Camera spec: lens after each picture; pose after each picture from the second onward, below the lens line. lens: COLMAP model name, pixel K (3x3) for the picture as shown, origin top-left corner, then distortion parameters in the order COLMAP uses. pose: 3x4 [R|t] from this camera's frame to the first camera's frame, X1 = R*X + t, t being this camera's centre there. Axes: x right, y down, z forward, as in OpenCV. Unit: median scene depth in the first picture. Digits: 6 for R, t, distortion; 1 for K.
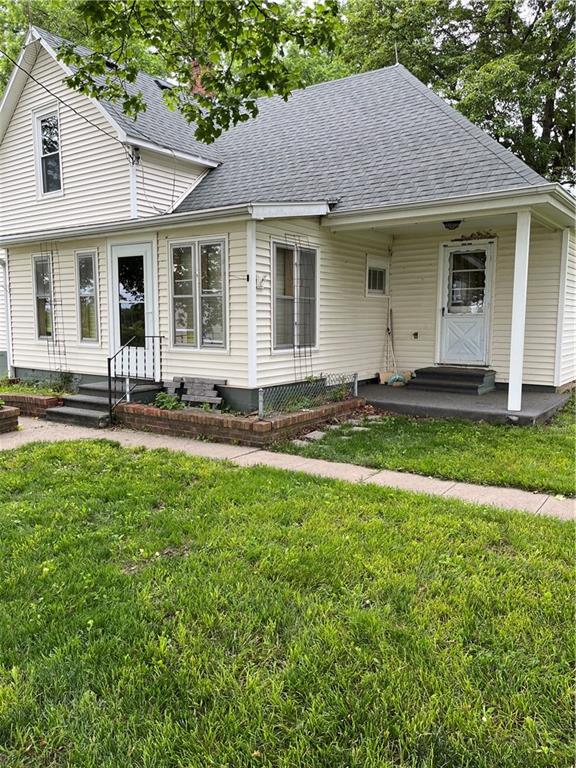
lens RADIAL K [[572.2, 0, 288.0], [0, 572.2, 384.0], [0, 0, 1]] dist [0.058973, -0.002464]
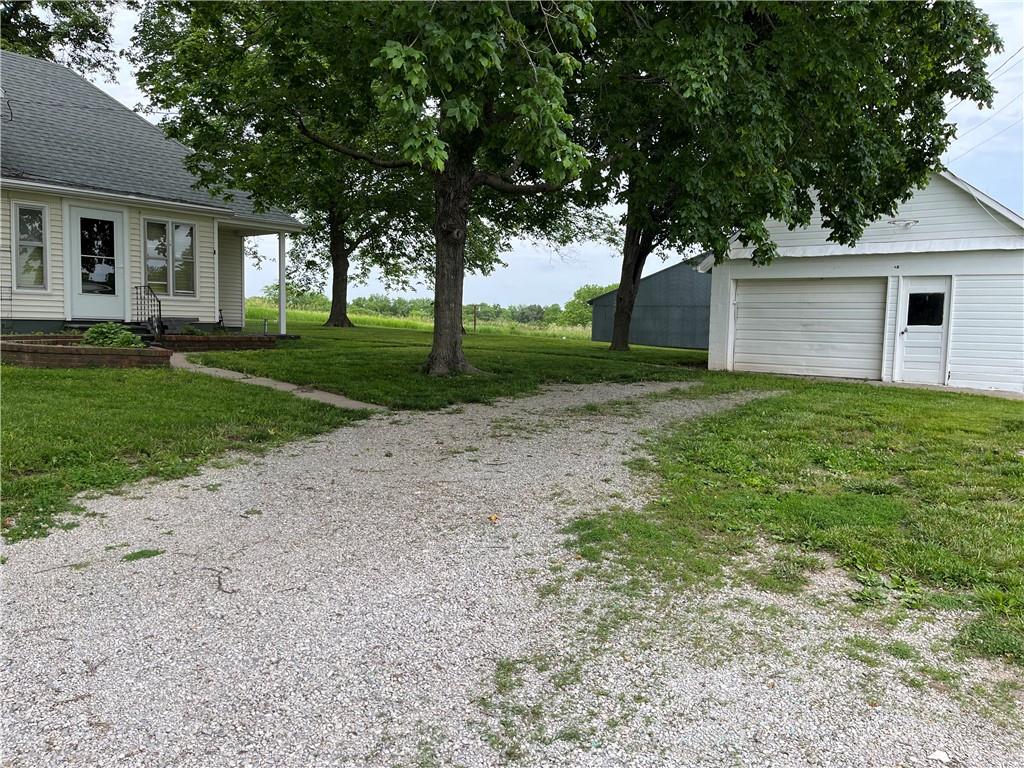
lens RADIAL K [[763.0, 0, 512.0], [0, 763.0, 384.0], [0, 0, 1]] dist [0.058973, -0.002464]
pose [[0.084089, -0.086276, 0.992716, -1.399301], [0.097712, 0.992157, 0.077951, 0.060020], [-0.991656, 0.090445, 0.091860, 0.015545]]
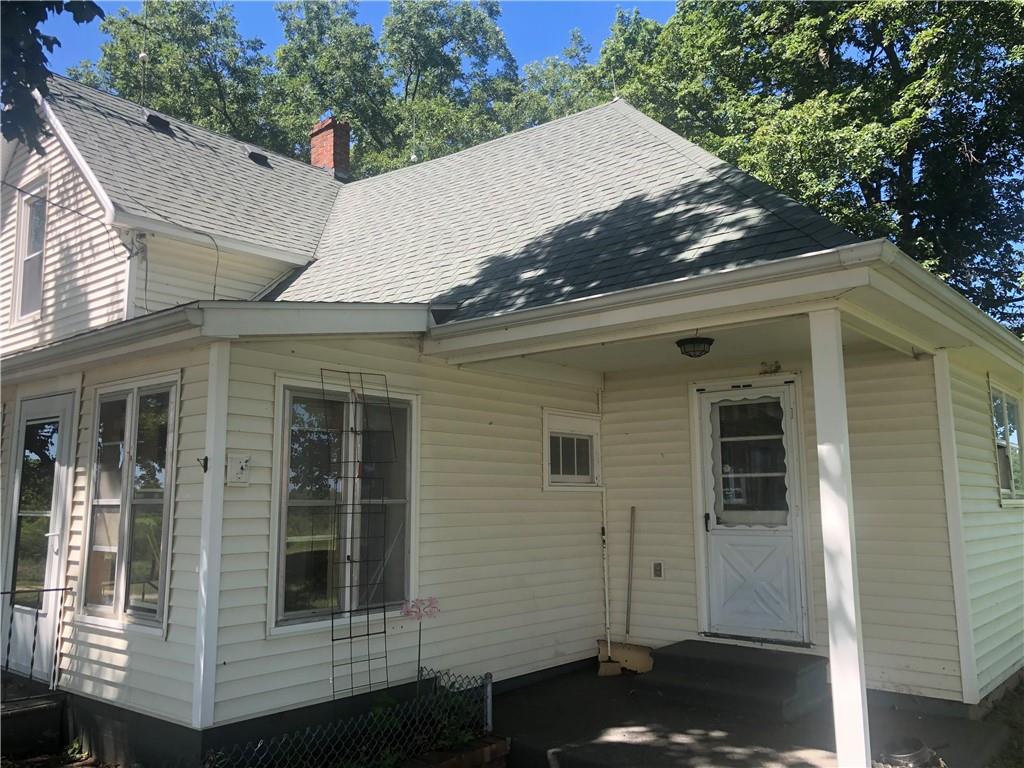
lens RADIAL K [[834.3, 0, 512.0], [0, 834.3, 384.0], [0, 0, 1]] dist [0.055317, 0.001070]
pose [[0.996902, -0.019333, -0.076239, 0.186194], [-0.000617, 0.967368, -0.253375, -0.067912], [0.078650, 0.252637, 0.964359, 0.320245]]
